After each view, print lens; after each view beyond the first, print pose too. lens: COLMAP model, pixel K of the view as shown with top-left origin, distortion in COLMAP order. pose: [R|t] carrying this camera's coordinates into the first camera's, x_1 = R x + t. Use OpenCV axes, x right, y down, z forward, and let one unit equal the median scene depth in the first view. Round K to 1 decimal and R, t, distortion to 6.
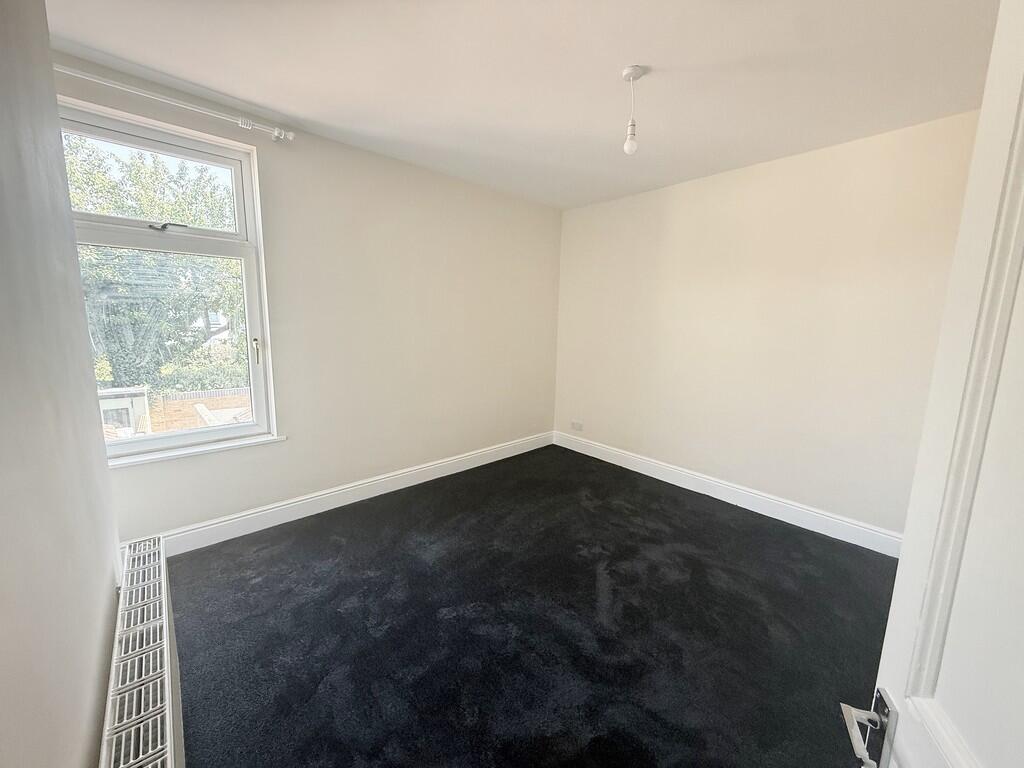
lens RADIAL K [[431.8, 0, 512.0], [0, 431.8, 384.0], [0, 0, 1]] dist [-0.000631, 0.000216]
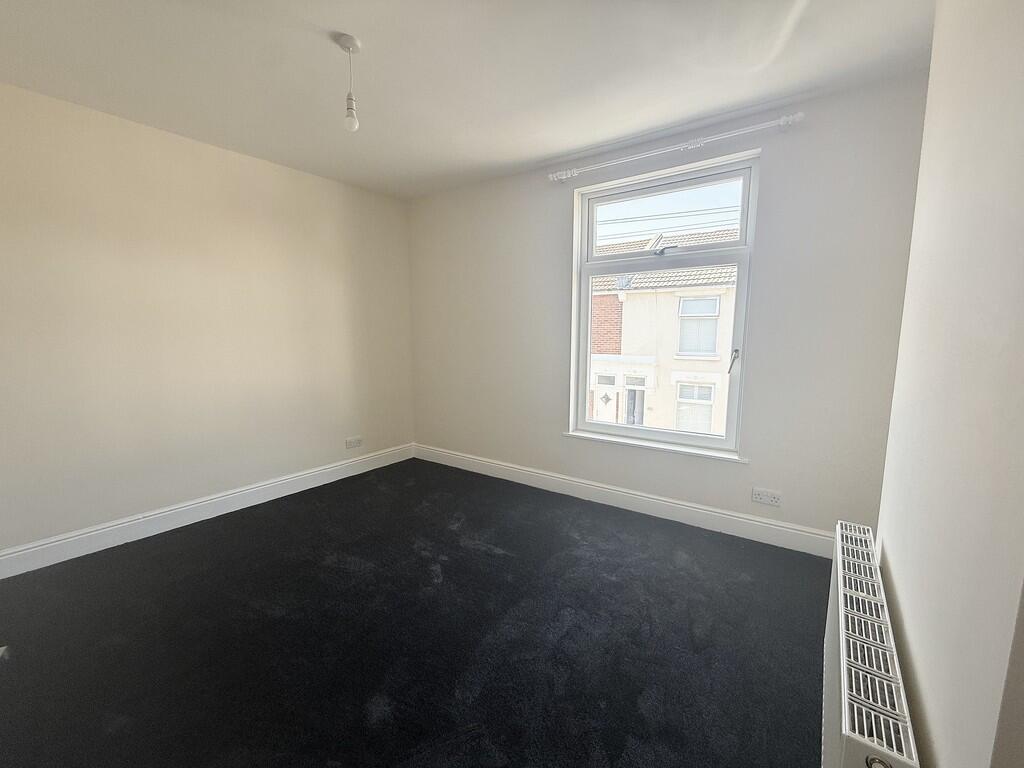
lens RADIAL K [[431.8, 0, 512.0], [0, 431.8, 384.0], [0, 0, 1]] dist [-0.000631, 0.000216]
pose [[0.169467, 0.113088, -0.979026, 0.384093], [-0.128269, 0.987476, 0.091861, -0.046371], [0.977153, 0.110011, 0.181850, 0.394593]]
